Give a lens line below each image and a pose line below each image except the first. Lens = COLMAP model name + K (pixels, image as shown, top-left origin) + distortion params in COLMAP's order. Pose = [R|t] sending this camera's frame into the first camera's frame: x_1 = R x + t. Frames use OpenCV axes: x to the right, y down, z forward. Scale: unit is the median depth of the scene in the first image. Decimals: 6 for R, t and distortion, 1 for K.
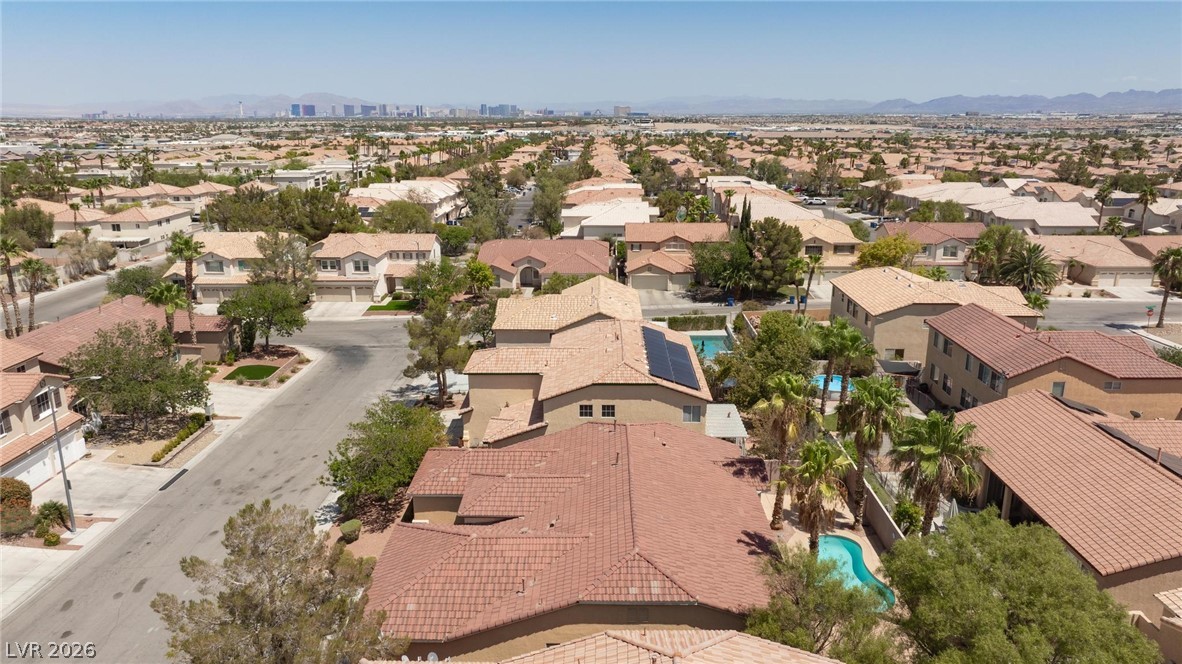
lens RADIAL K [[824.3, 0, 591.0], [0, 824.3, 332.0], [0, 0, 1]] dist [-0.054871, 0.064685]
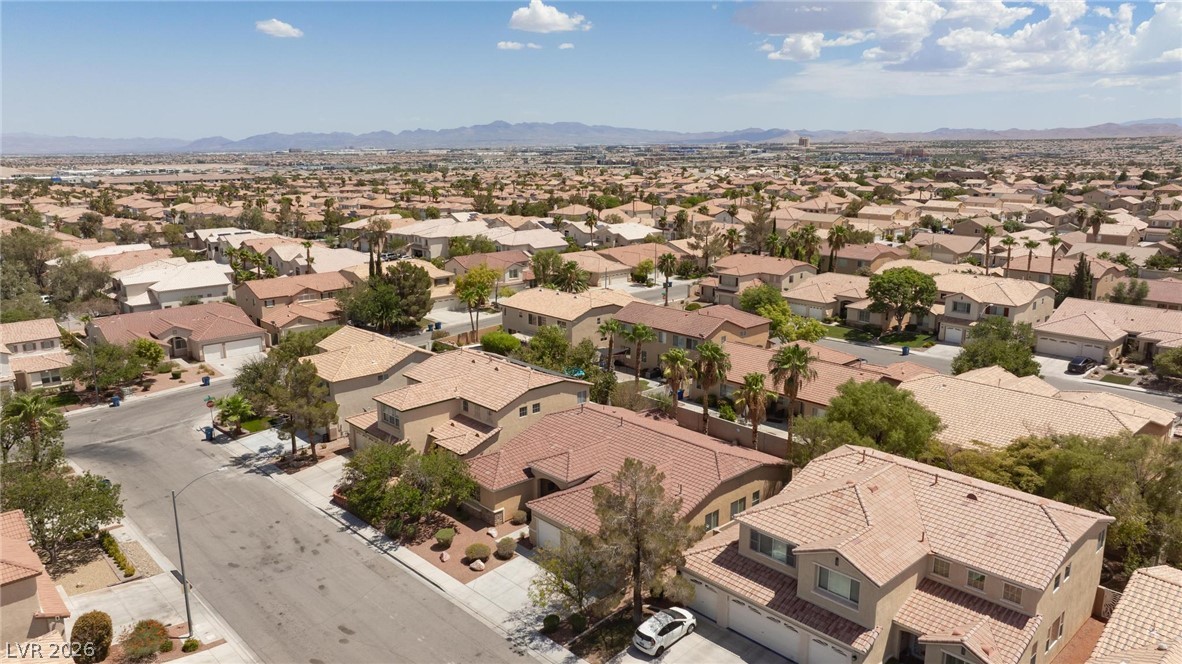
lens RADIAL K [[824.3, 0, 591.0], [0, 824.3, 332.0], [0, 0, 1]] dist [-0.054871, 0.064685]
pose [[0.722993, -0.154921, 0.673261, -0.387171], [0.184139, 0.982492, 0.028336, -0.023644], [-0.665863, 0.103487, 0.738862, -0.037531]]
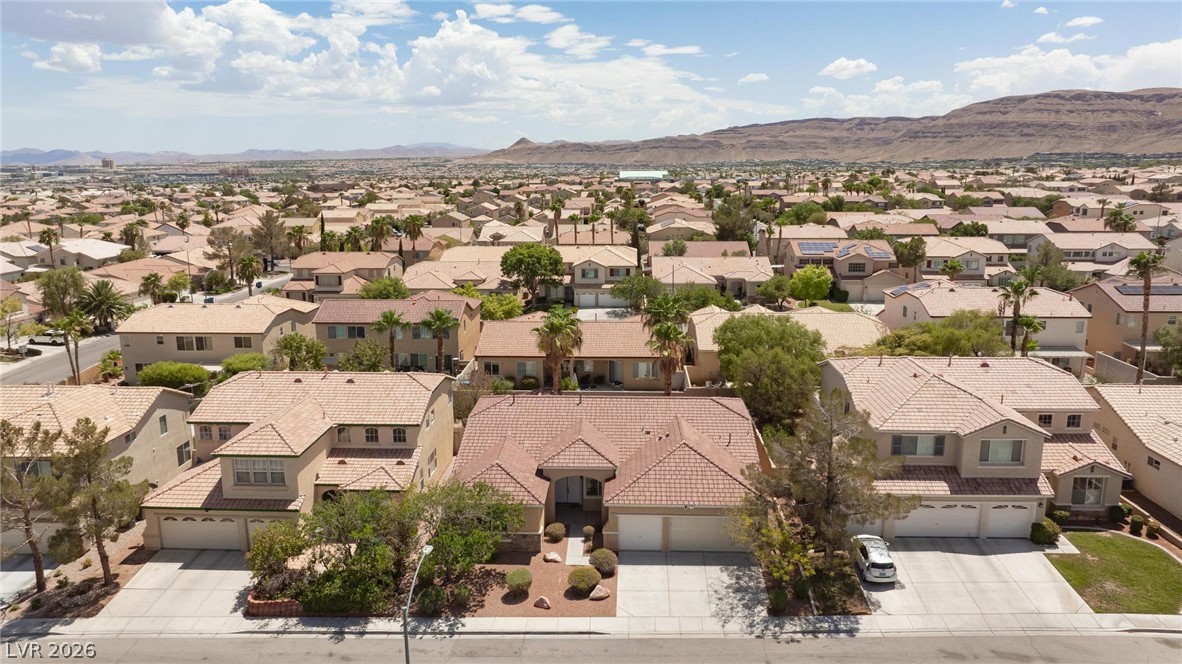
lens RADIAL K [[824.3, 0, 591.0], [0, 824.3, 332.0], [0, 0, 1]] dist [-0.054871, 0.064685]
pose [[0.032871, -0.201379, 0.978962, -0.478786], [0.268033, 0.945388, 0.185473, -0.072470], [-0.962849, 0.256297, 0.085052, 0.328086]]
